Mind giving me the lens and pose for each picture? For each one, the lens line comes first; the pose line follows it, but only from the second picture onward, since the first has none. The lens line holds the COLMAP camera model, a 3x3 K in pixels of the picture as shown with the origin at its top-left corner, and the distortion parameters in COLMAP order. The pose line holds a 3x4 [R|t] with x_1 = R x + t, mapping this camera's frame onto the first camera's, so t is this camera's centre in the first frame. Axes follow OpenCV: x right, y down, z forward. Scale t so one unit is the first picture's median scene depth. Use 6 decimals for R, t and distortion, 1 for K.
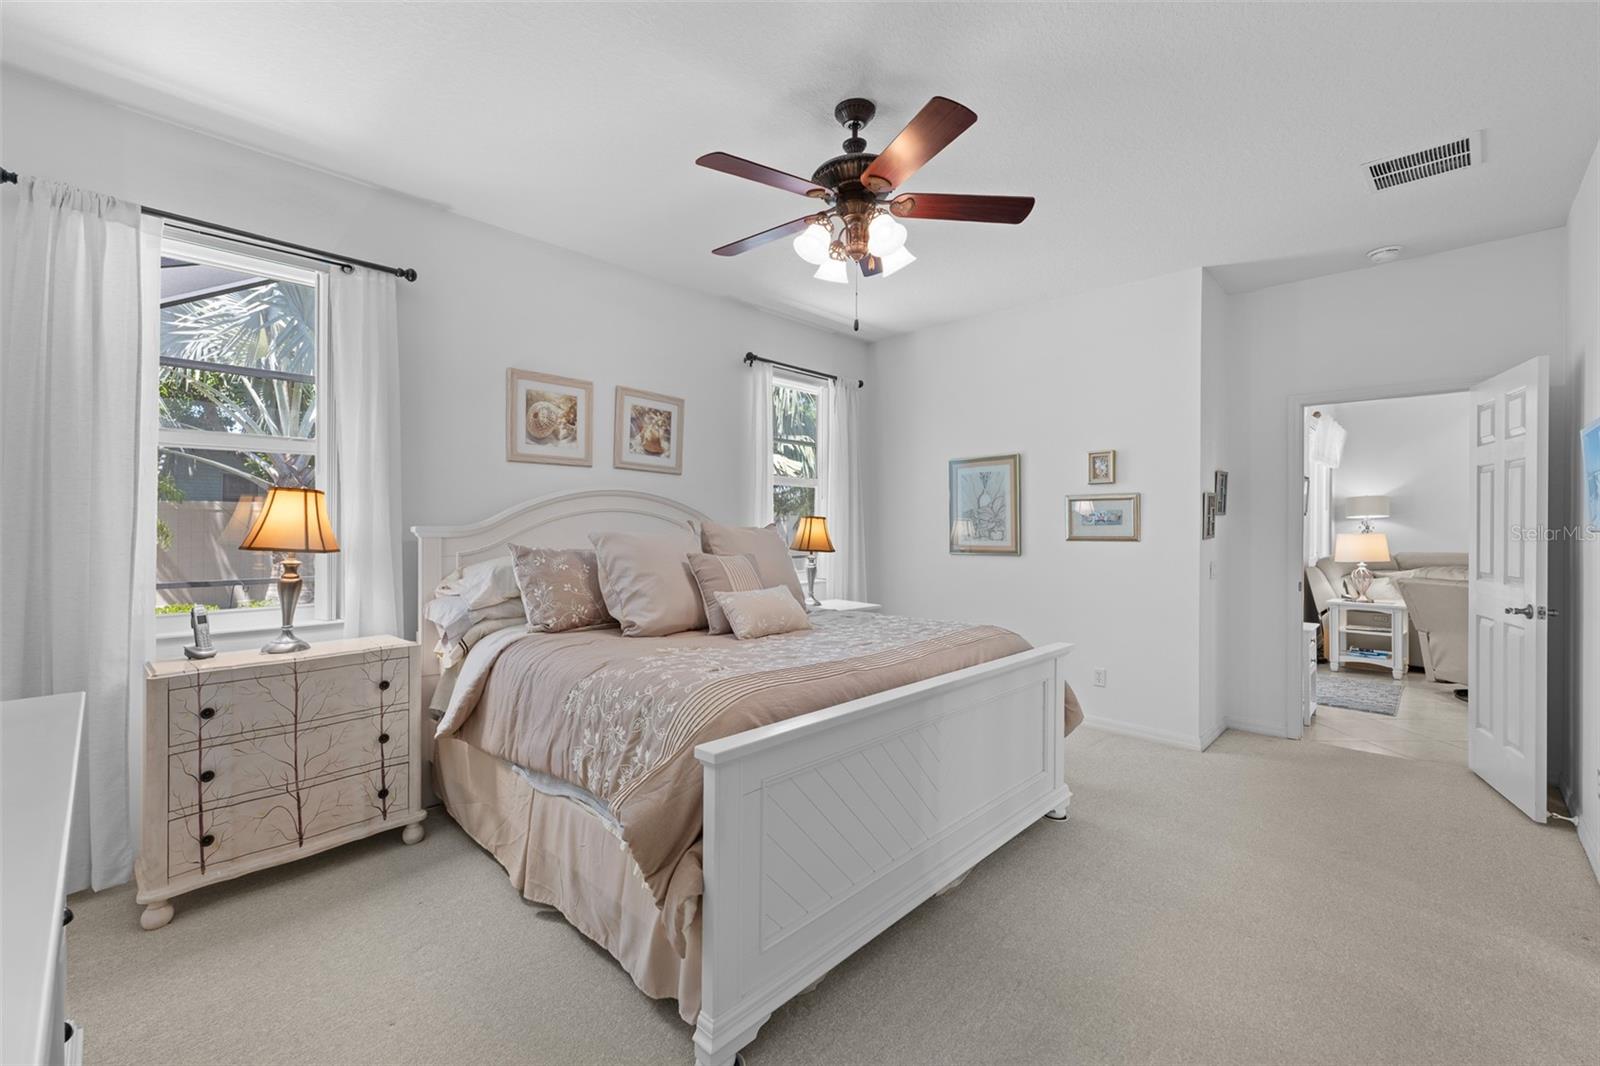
lens RADIAL K [[648.6, 0, 800.1], [0, 648.6, 511.2], [0, 0, 1]] dist [-0.003088, 0.000089]
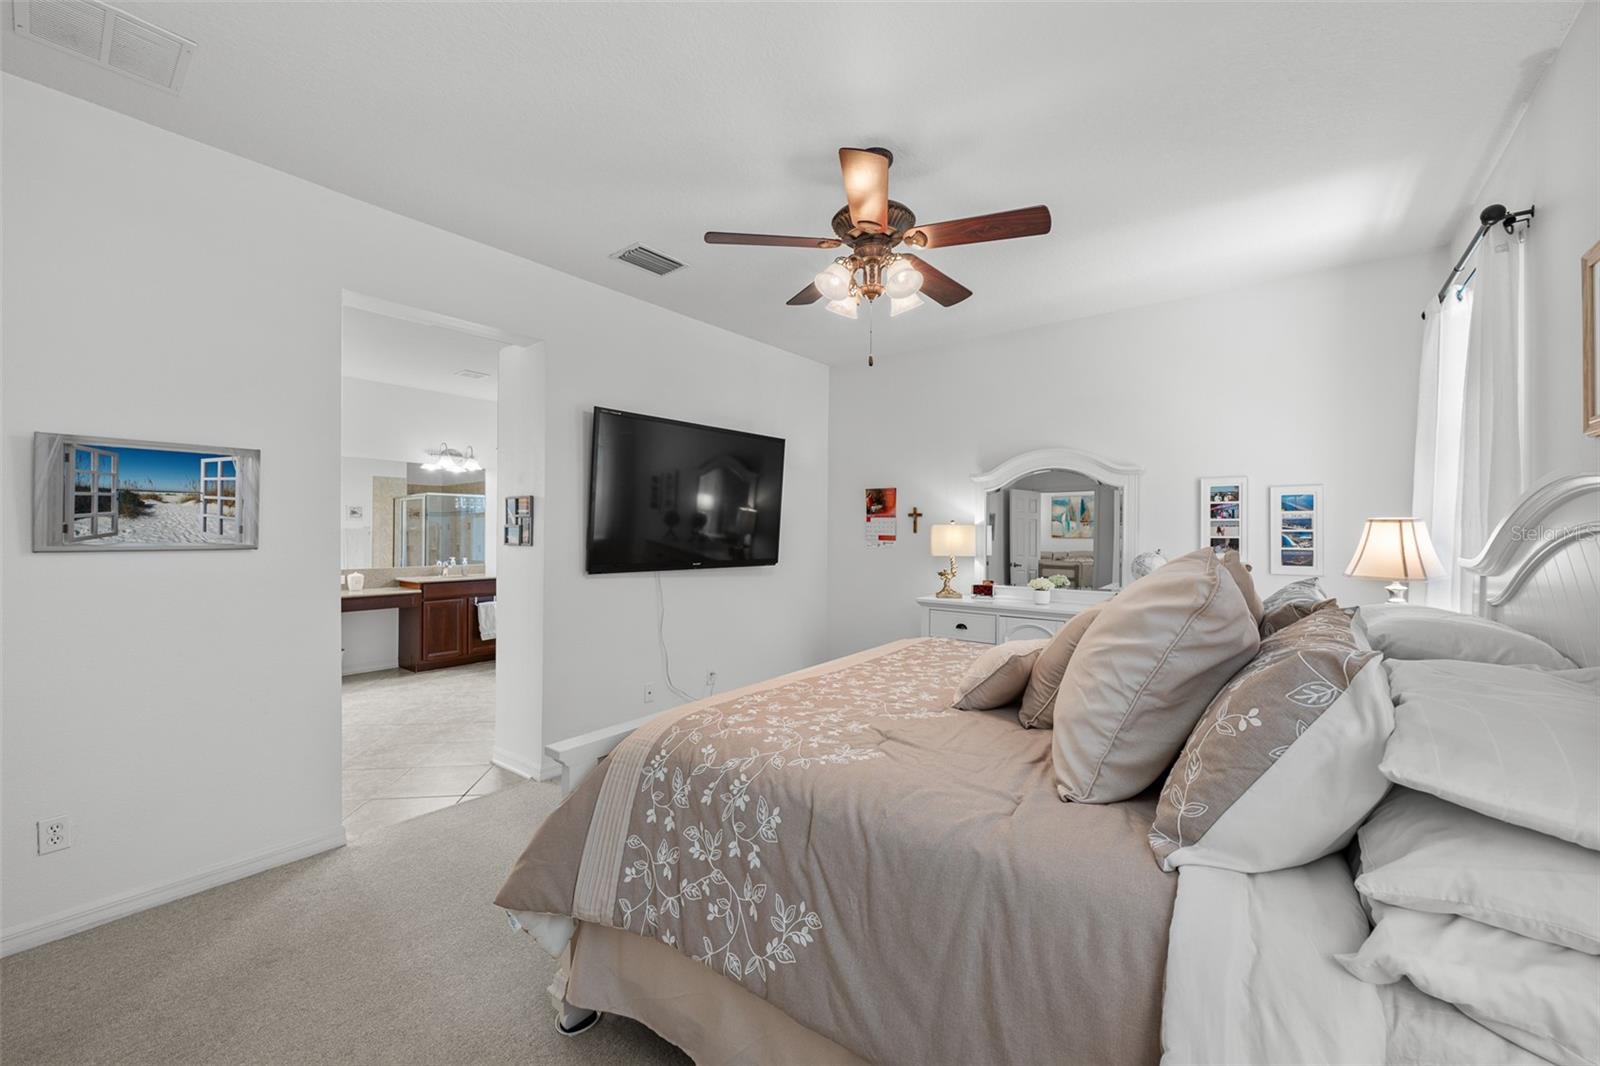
lens RADIAL K [[627.1, 0, 797.0], [0, 627.1, 529.1], [0, 0, 1]] dist [-0.001972, -0.000024]
pose [[-0.990524, -0.037442, -0.132134, 0.204531], [-0.037658, 0.999290, -0.000864, 0.016148], [0.132073, 0.004120, -0.991231, 1.203653]]
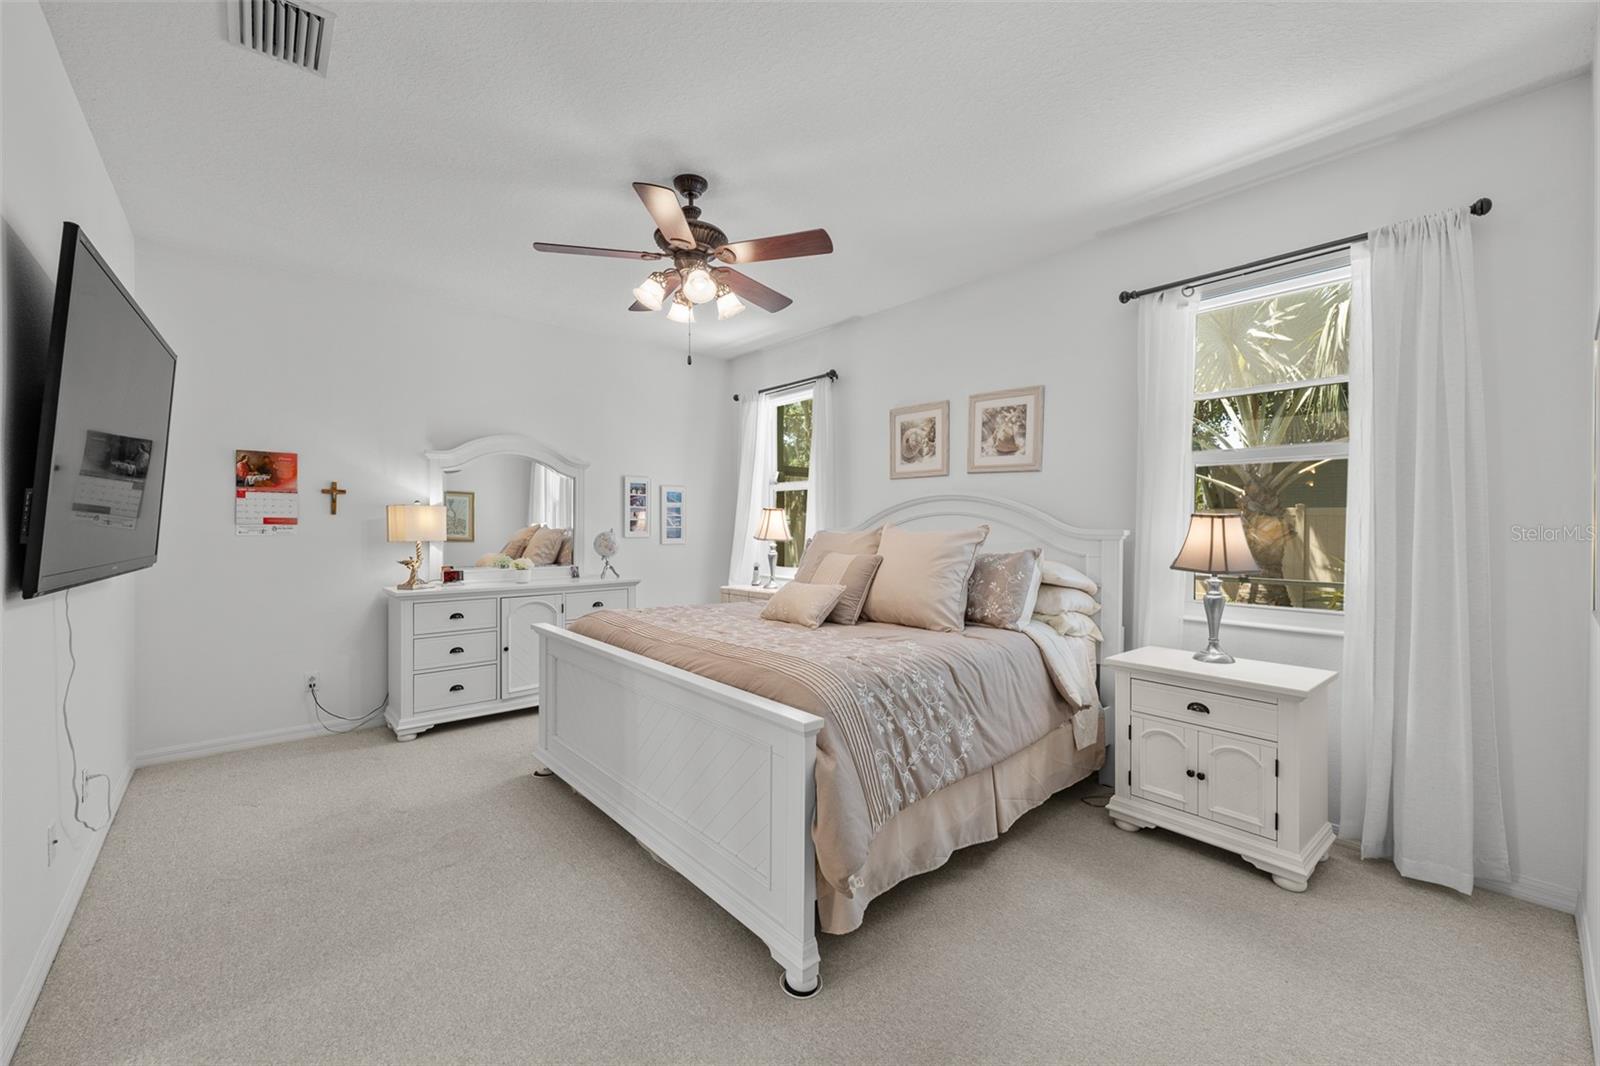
lens RADIAL K [[627.1, 0, 797.0], [0, 627.1, 529.1], [0, 0, 1]] dist [-0.001972, -0.000024]
pose [[-0.069786, -0.025443, -0.997237, 0.734731], [-0.012970, 0.999613, -0.024595, 0.051480], [0.997478, 0.011218, -0.070089, 0.777395]]
